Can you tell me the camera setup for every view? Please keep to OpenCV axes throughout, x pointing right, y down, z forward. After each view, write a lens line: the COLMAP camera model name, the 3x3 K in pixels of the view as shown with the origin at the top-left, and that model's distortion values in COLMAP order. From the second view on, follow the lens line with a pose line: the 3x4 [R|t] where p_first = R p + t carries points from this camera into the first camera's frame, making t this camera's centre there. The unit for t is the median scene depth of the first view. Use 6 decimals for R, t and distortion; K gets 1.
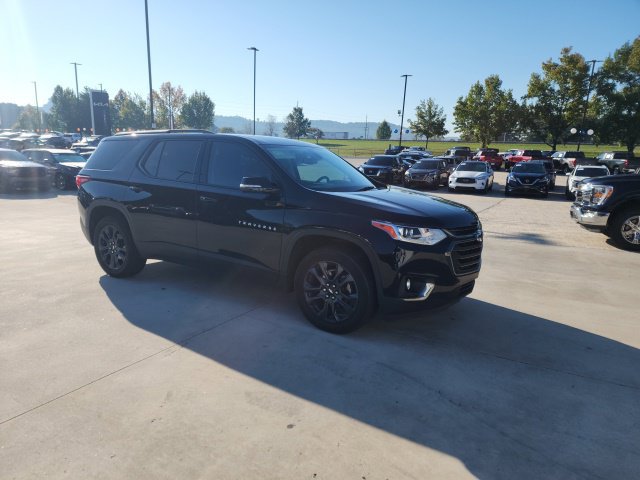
lens RADIAL K [[426.2, 0, 310.2], [0, 426.2, 238.7], [0, 0, 1]] dist [0.082914, -0.078056]
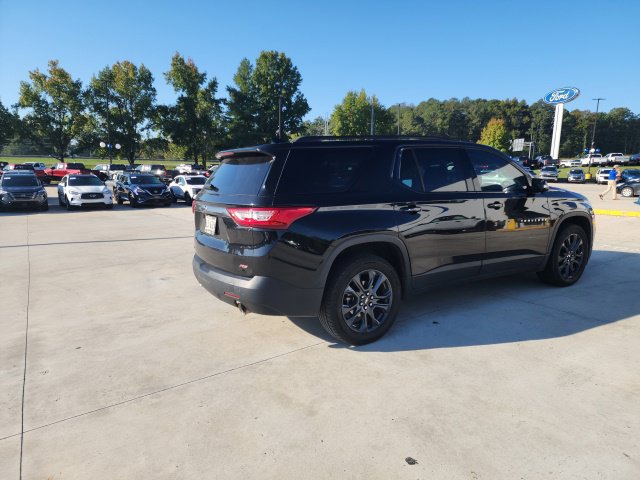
lens RADIAL K [[426.5, 0, 320.0], [0, 426.5, 240.0], [0, 0, 1]] dist [0.085332, -0.078324]
pose [[0.429138, -0.171195, 0.886867, -0.100841], [0.195616, 0.976186, 0.093782, -0.014350], [-0.881802, 0.133240, 0.452407, 0.069500]]
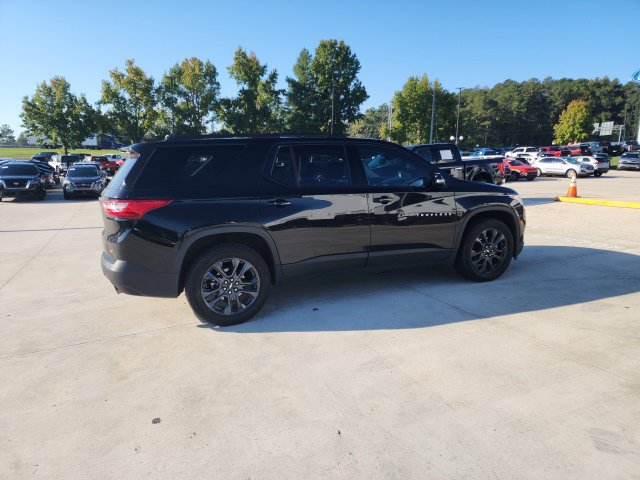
lens RADIAL K [[425.1, 0, 312.4], [0, 425.1, 240.7], [0, 0, 1]] dist [0.080991, -0.073846]
pose [[0.575605, -0.183350, 0.796908, -0.089314], [0.189052, 0.977975, 0.088457, -0.009068], [-0.795574, 0.099740, 0.597589, 0.040291]]
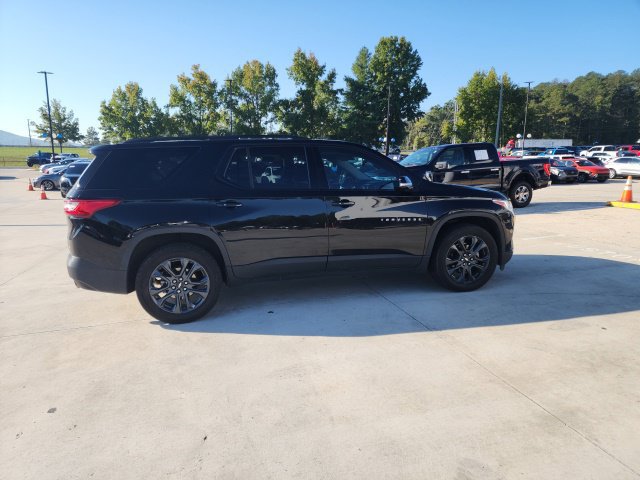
lens RADIAL K [[426.2, 0, 310.2], [0, 426.2, 238.7], [0, 0, 1]] dist [0.082914, -0.078056]
pose [[0.689382, -0.163027, 0.705815, -0.077091], [0.172198, 0.983298, 0.058931, -0.006279], [-0.703634, 0.080914, 0.705941, 0.026662]]
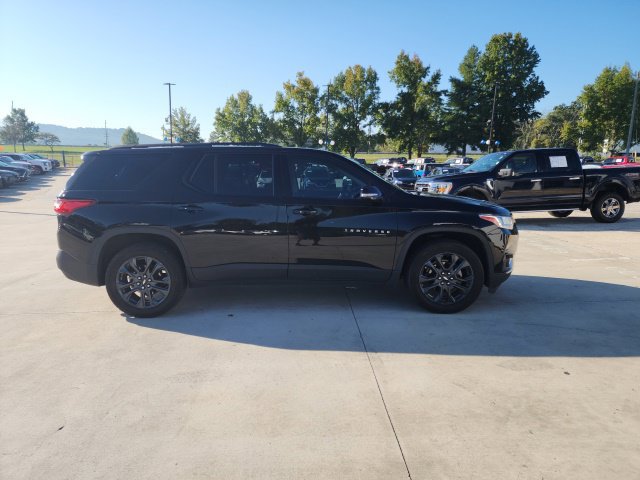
lens RADIAL K [[423.6, 0, 309.9], [0, 423.6, 232.3], [0, 0, 1]] dist [0.083797, -0.074338]
pose [[0.842940, -0.108607, 0.526932, -0.057077], [0.124582, 0.992196, 0.005208, -0.003654], [-0.523385, 0.061256, 0.849892, 0.011965]]
